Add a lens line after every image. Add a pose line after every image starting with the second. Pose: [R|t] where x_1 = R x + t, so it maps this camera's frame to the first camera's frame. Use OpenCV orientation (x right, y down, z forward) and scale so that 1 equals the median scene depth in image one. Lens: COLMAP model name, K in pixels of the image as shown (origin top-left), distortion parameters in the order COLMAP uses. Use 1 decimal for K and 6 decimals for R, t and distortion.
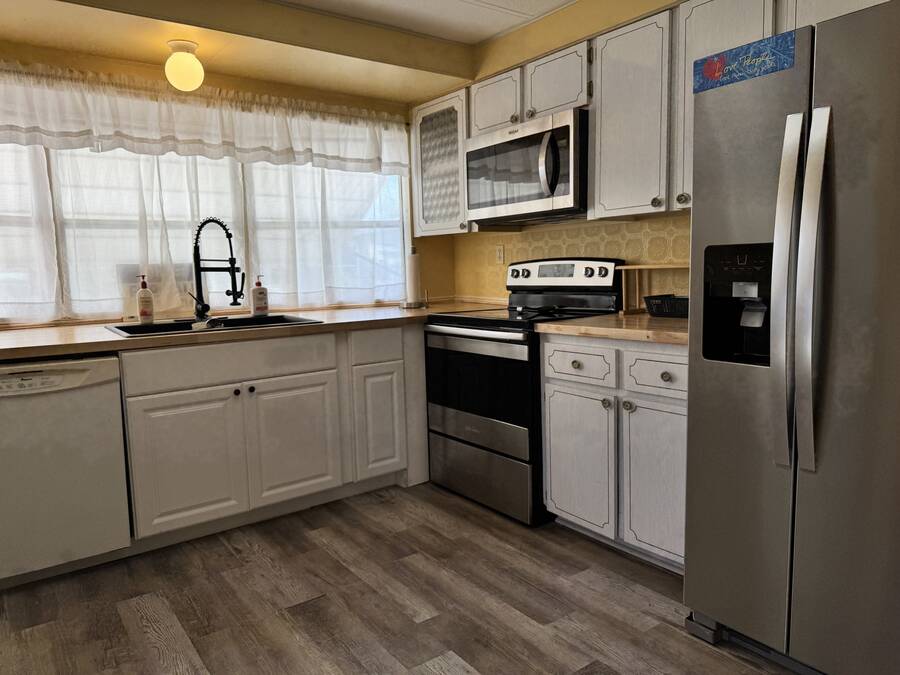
lens RADIAL K [[632.8, 0, 450.0], [0, 632.8, 337.5], [0, 0, 1]] dist [-0.005631, -0.002683]
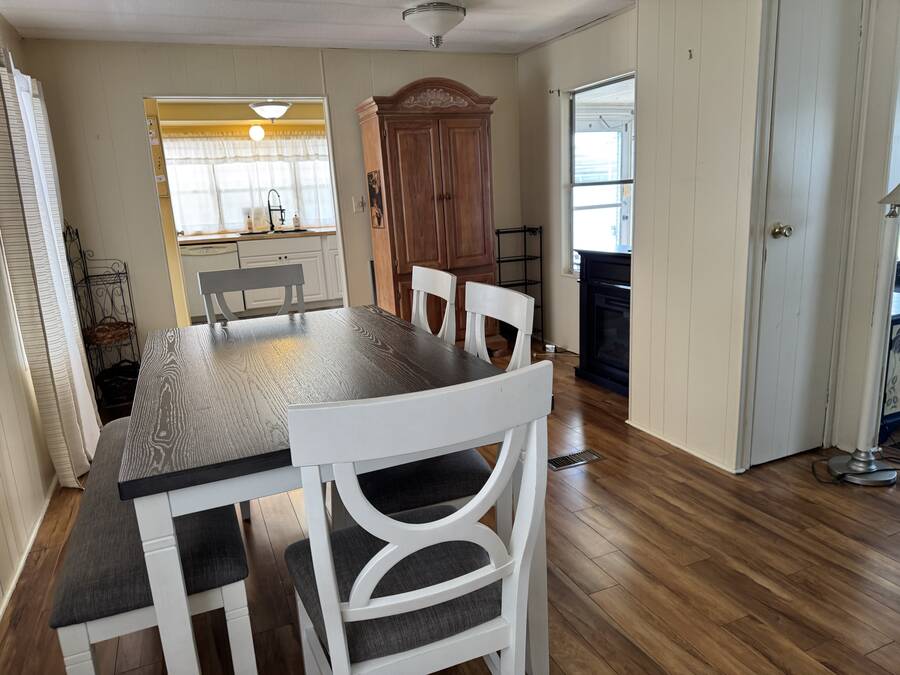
lens RADIAL K [[637.0, 0, 451.7], [0, 637.0, 349.3], [0, 0, 1]] dist [0.001597, -0.000003]
pose [[0.972439, 0.033425, -0.230750, 0.874867], [-0.001410, 0.990496, 0.137535, 0.085890], [0.233154, -0.133419, 0.963244, -1.283010]]
